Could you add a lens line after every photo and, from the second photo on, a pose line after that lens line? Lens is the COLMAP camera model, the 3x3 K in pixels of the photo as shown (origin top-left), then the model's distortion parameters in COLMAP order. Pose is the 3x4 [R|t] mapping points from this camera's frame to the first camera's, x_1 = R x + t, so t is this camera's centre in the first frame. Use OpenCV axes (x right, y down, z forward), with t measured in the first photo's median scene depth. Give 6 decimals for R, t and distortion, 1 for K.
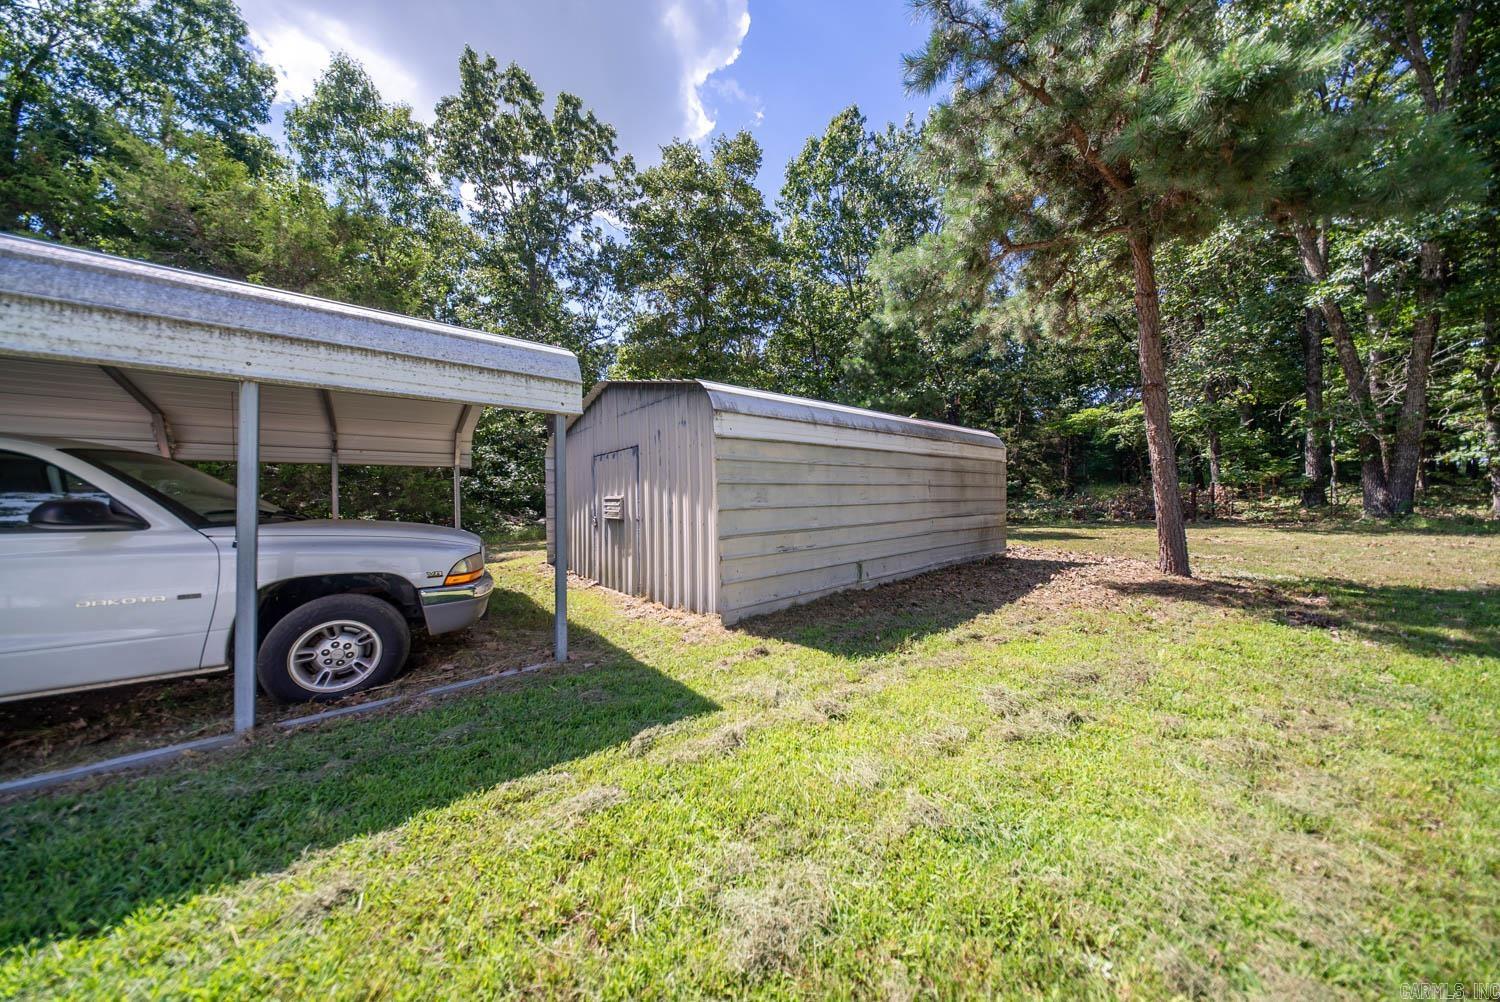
lens RADIAL K [[444.6, 0, 747.2], [0, 444.6, 496.7], [0, 0, 1]] dist [-0.000049, -0.000430]
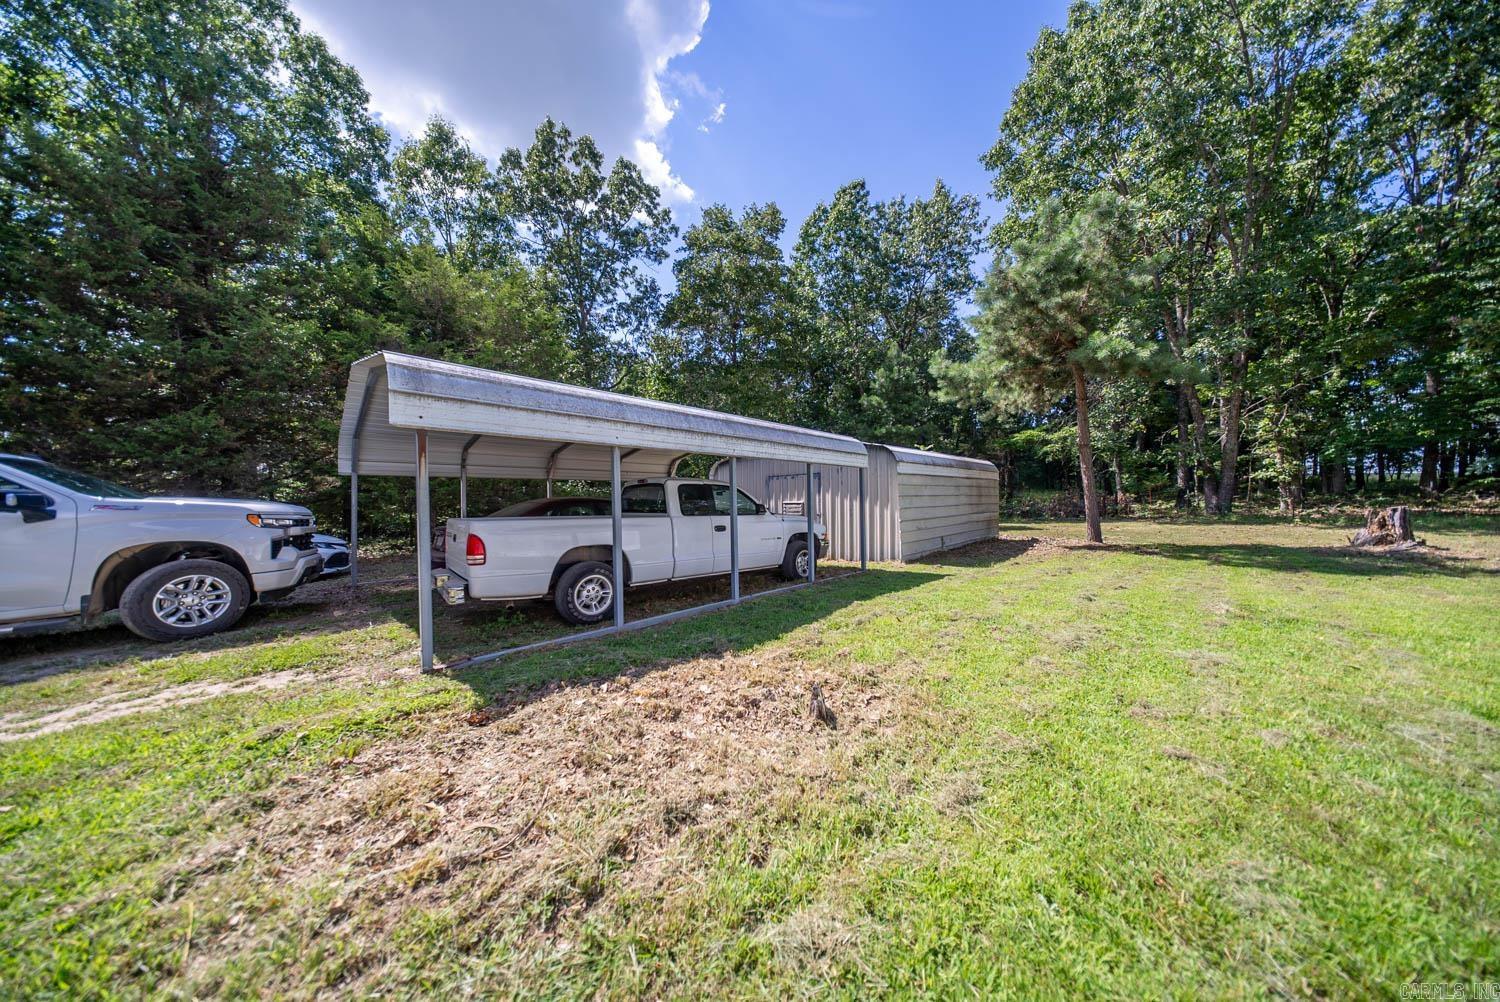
lens RADIAL K [[444.6, 0, 744.8], [0, 444.6, 496.1], [0, 0, 1]] dist [-0.000049, -0.000430]
pose [[0.994148, 0.003496, 0.107969, -0.237378], [-0.002930, 0.999981, -0.005396, -0.003414], [-0.107986, 0.005048, 0.994140, -0.236473]]
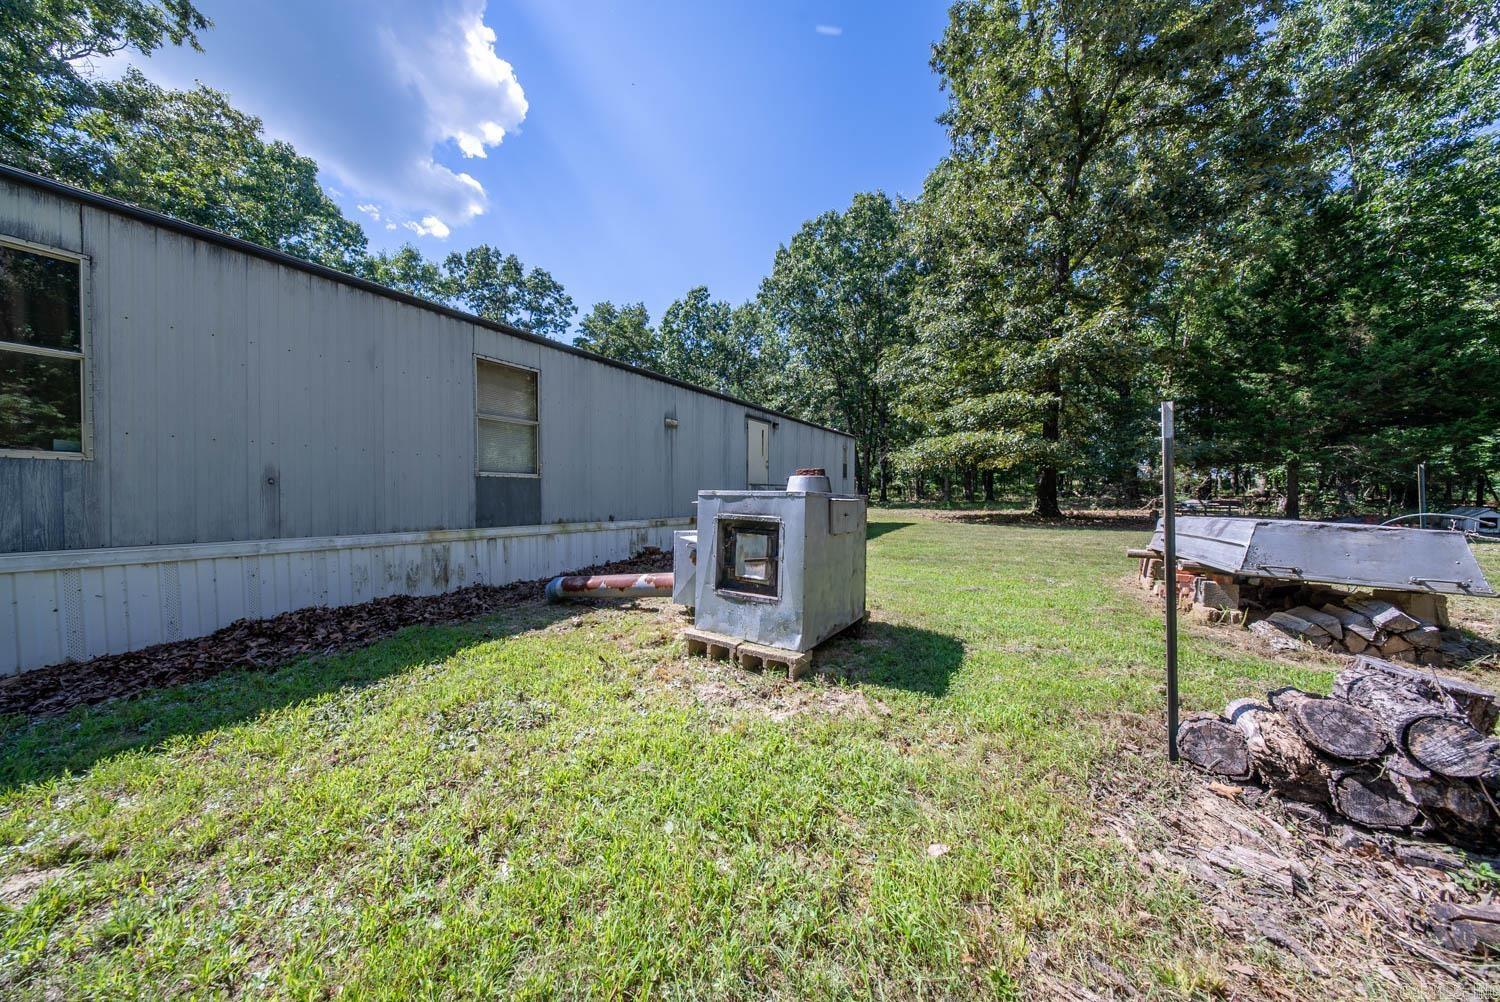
lens RADIAL K [[444.6, 0, 752.6], [0, 444.6, 495.9], [0, 0, 1]] dist [-0.000049, -0.000430]
pose [[0.951391, 0.003883, 0.307961, -0.149987], [-0.005111, 0.999982, 0.003178, -0.004606], [-0.307943, -0.004598, 0.951394, -1.098747]]
